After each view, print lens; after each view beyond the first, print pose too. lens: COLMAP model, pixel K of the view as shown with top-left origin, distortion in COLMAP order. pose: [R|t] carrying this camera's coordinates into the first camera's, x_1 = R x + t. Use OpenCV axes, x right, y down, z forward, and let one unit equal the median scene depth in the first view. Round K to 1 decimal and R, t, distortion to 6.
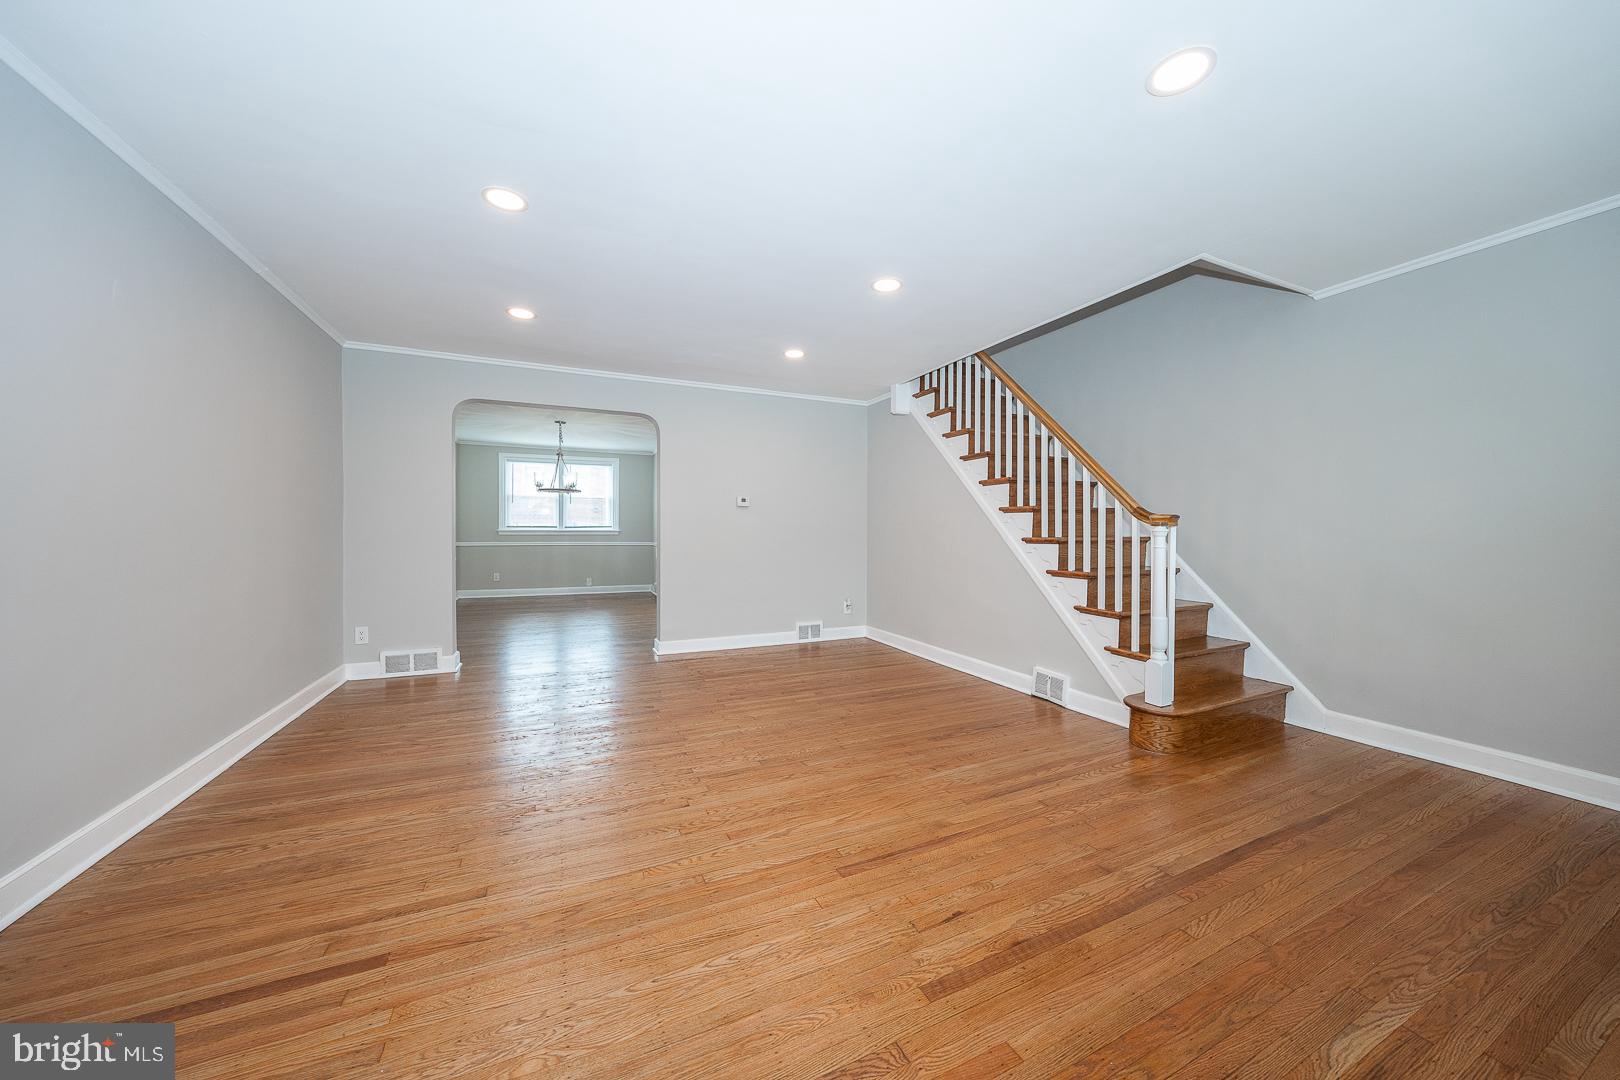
lens RADIAL K [[558.3, 0, 812.0], [0, 558.3, 534.1], [0, 0, 1]] dist [-0.028725, 0.006647]
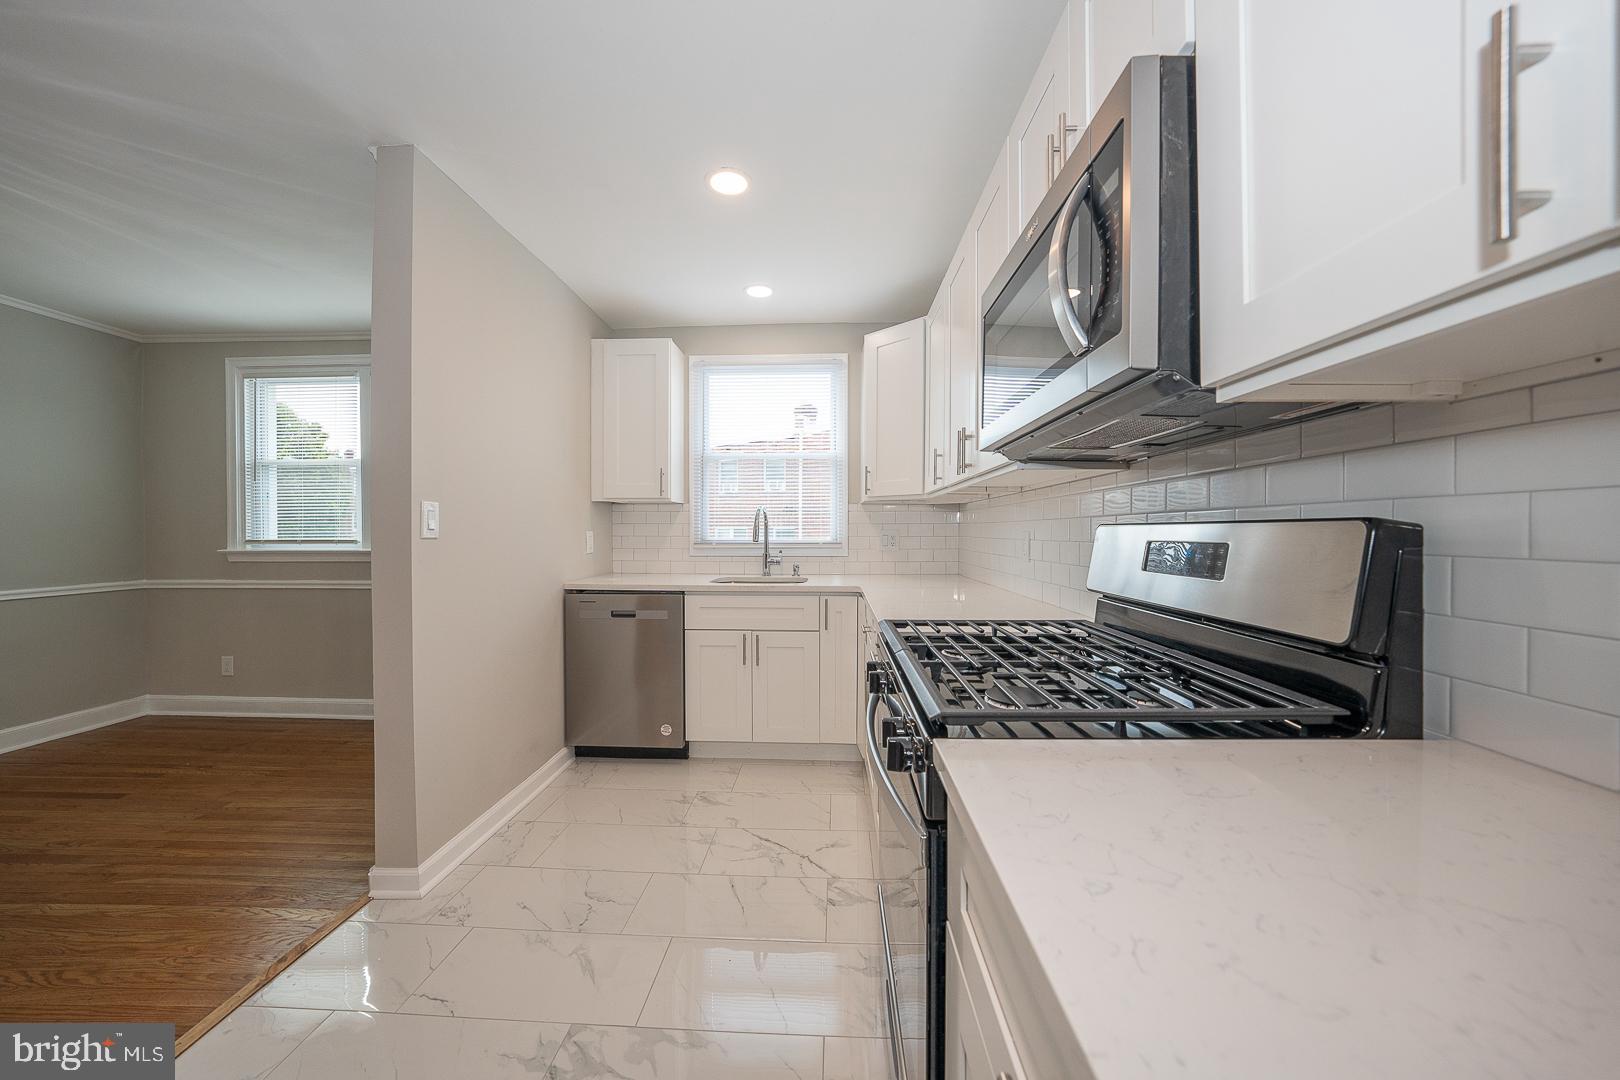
lens RADIAL K [[558.3, 0, 812.0], [0, 558.3, 534.1], [0, 0, 1]] dist [-0.028725, 0.006647]
pose [[0.889675, -0.003832, -0.456579, -0.009586], [0.001029, 0.999979, -0.006388, -0.026180], [0.456594, 0.005214, 0.889660, 1.376091]]
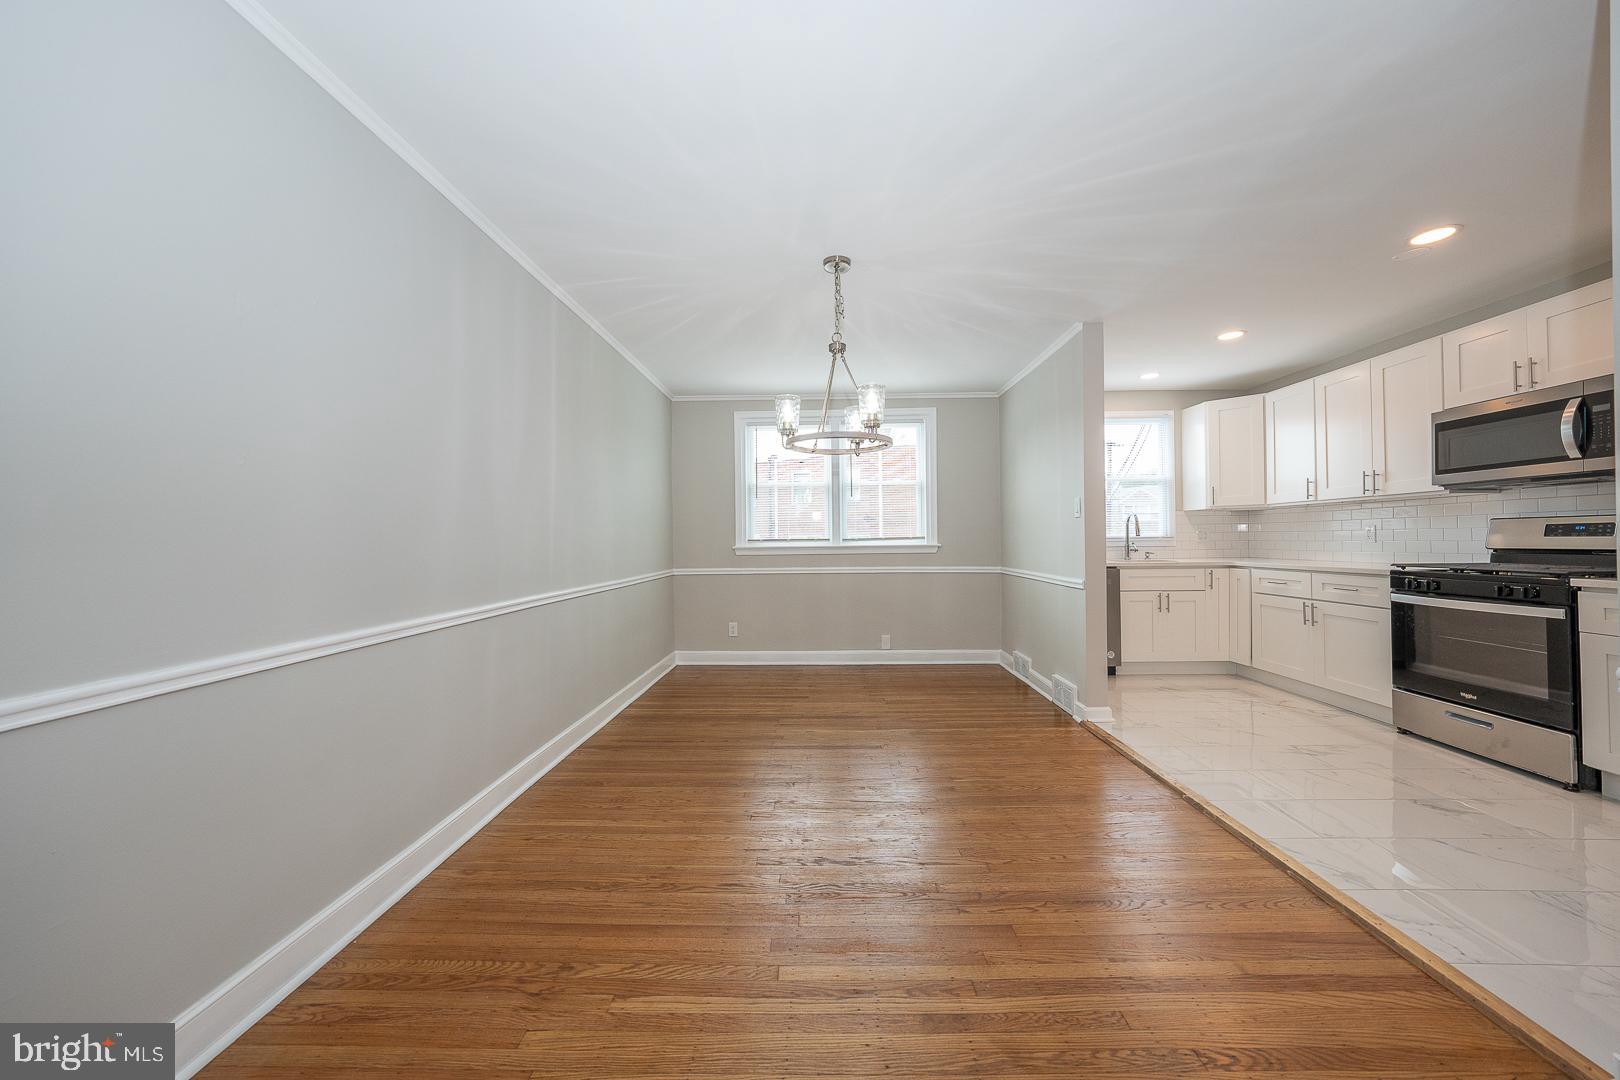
lens RADIAL K [[558.3, 0, 812.0], [0, 558.3, 534.1], [0, 0, 1]] dist [-0.028725, 0.006647]
pose [[0.893731, -0.019154, -0.448194, -0.388254], [0.010549, 0.999709, -0.021688, -0.011906], [0.448479, 0.014655, 0.893673, 0.851848]]
